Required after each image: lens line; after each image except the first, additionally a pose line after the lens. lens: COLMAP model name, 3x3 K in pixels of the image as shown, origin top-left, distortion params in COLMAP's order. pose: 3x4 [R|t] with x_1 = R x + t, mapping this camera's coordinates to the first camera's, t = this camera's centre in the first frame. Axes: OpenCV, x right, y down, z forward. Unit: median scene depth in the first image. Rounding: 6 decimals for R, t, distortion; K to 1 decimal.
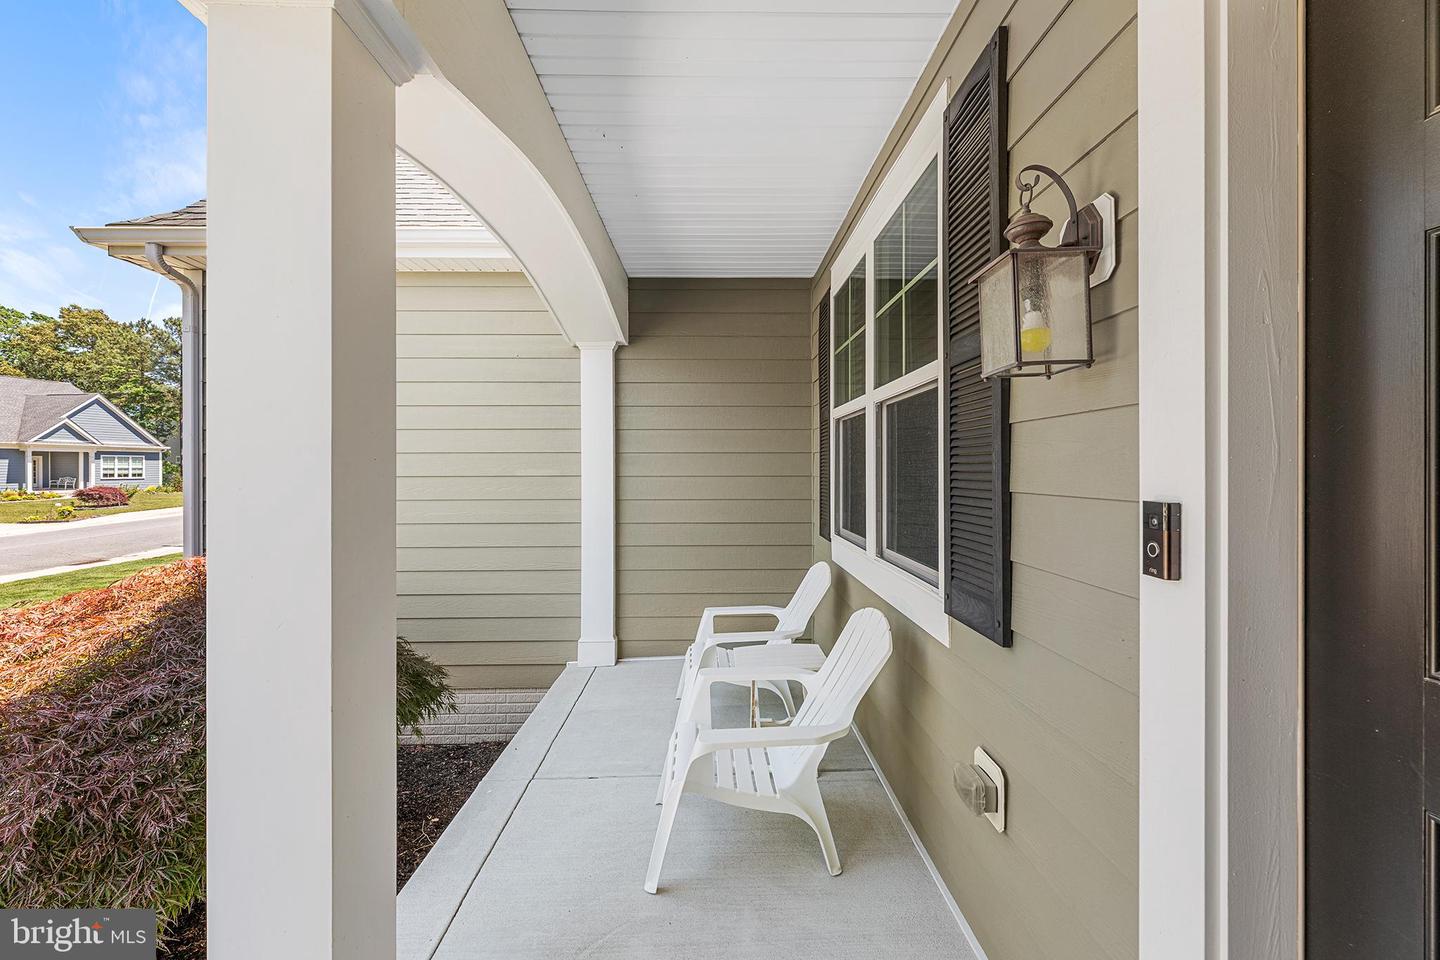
lens RADIAL K [[585.2, 0, 720.3], [0, 585.2, 473.6], [0, 0, 1]] dist [-0.002332, 0.000219]
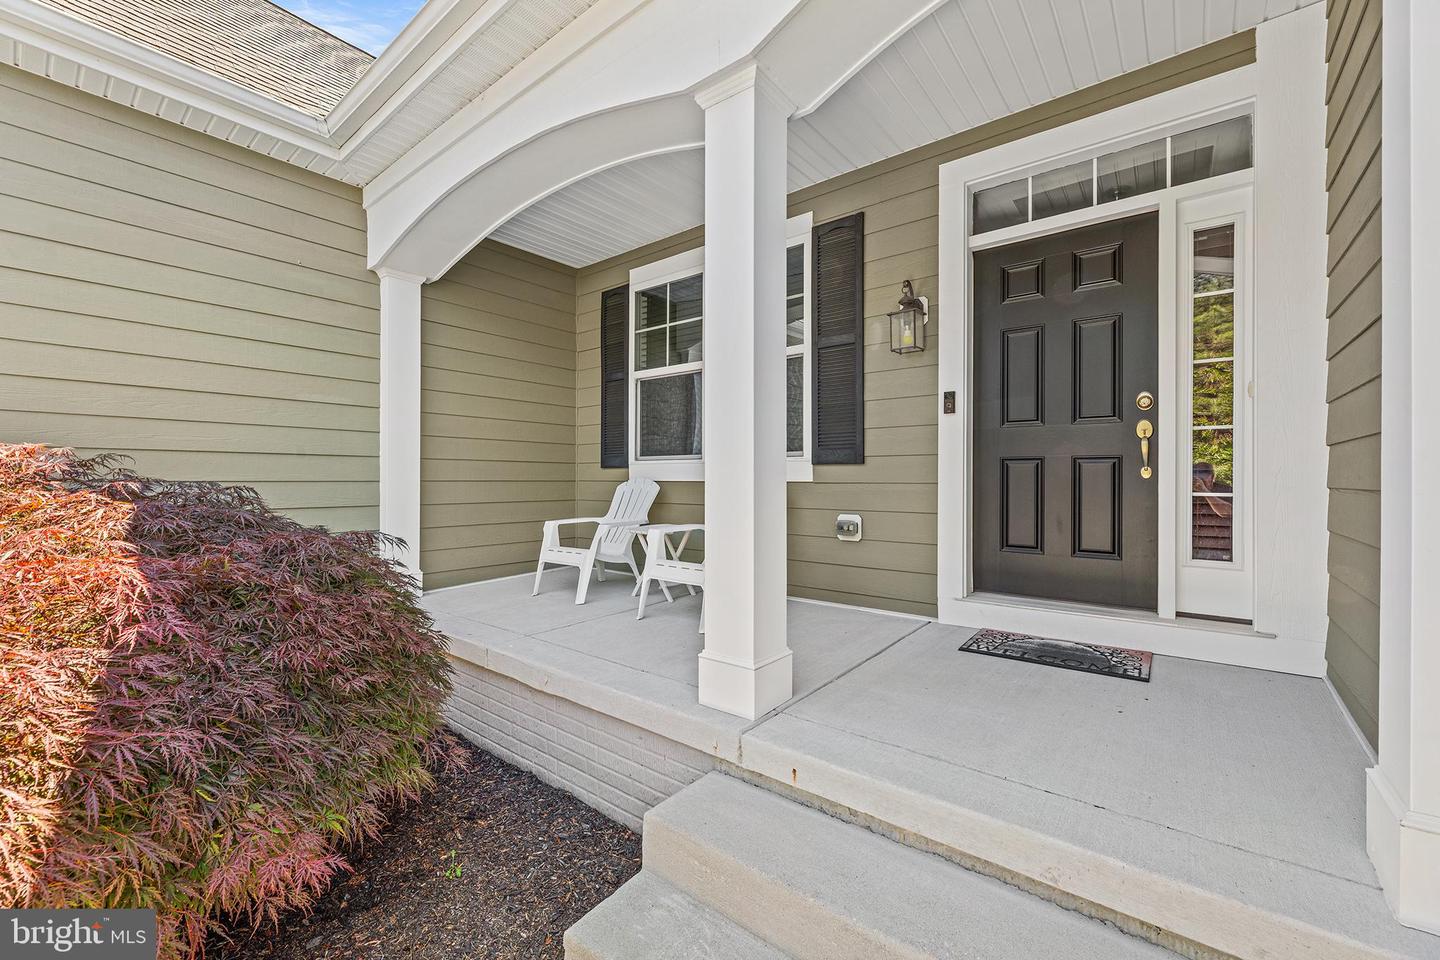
lens RADIAL K [[585.2, 0, 717.8], [0, 585.2, 479.9], [0, 0, 1]] dist [-0.002332, 0.000219]
pose [[0.639542, 0.000436, 0.768756, -1.486658], [0.004842, 0.999978, -0.004596, 0.309631], [-0.768741, 0.006662, 0.639526, -0.087752]]
